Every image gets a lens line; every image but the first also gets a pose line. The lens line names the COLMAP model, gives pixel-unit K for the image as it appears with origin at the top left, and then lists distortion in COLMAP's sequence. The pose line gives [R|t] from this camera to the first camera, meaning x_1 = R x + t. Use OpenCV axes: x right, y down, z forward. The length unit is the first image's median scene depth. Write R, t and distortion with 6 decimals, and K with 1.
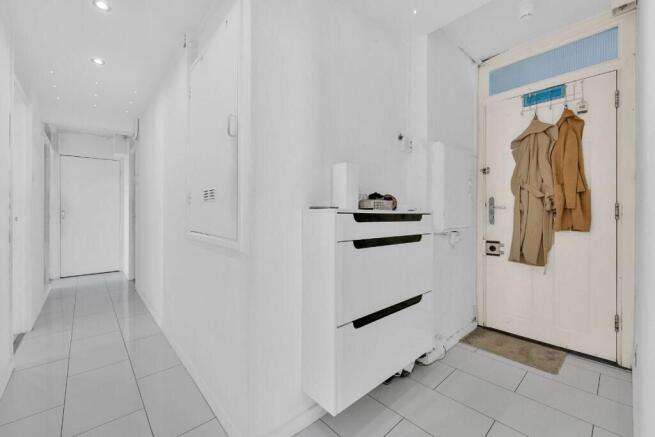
lens RADIAL K [[302.4, 0, 328.5], [0, 302.4, 214.2], [0, 0, 1]] dist [0.020372, -0.000299]
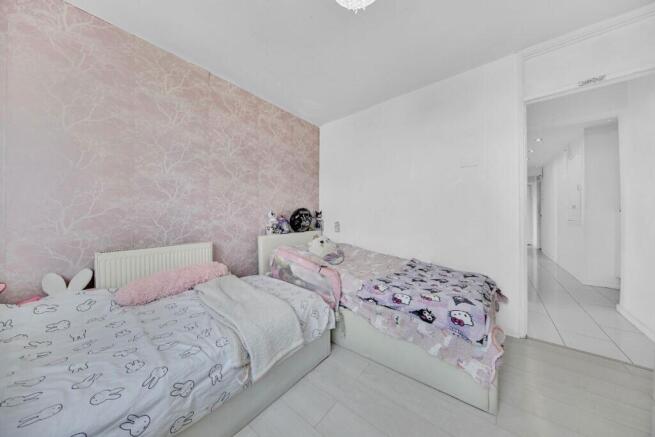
lens RADIAL K [[302.4, 0, 328.5], [0, 302.4, 214.2], [0, 0, 1]] dist [0.020372, -0.000299]
pose [[0.415433, -0.006284, -0.909602, 0.888034], [0.002148, 0.999980, -0.005927, 0.011475], [0.909621, 0.000509, 0.415438, -1.609899]]
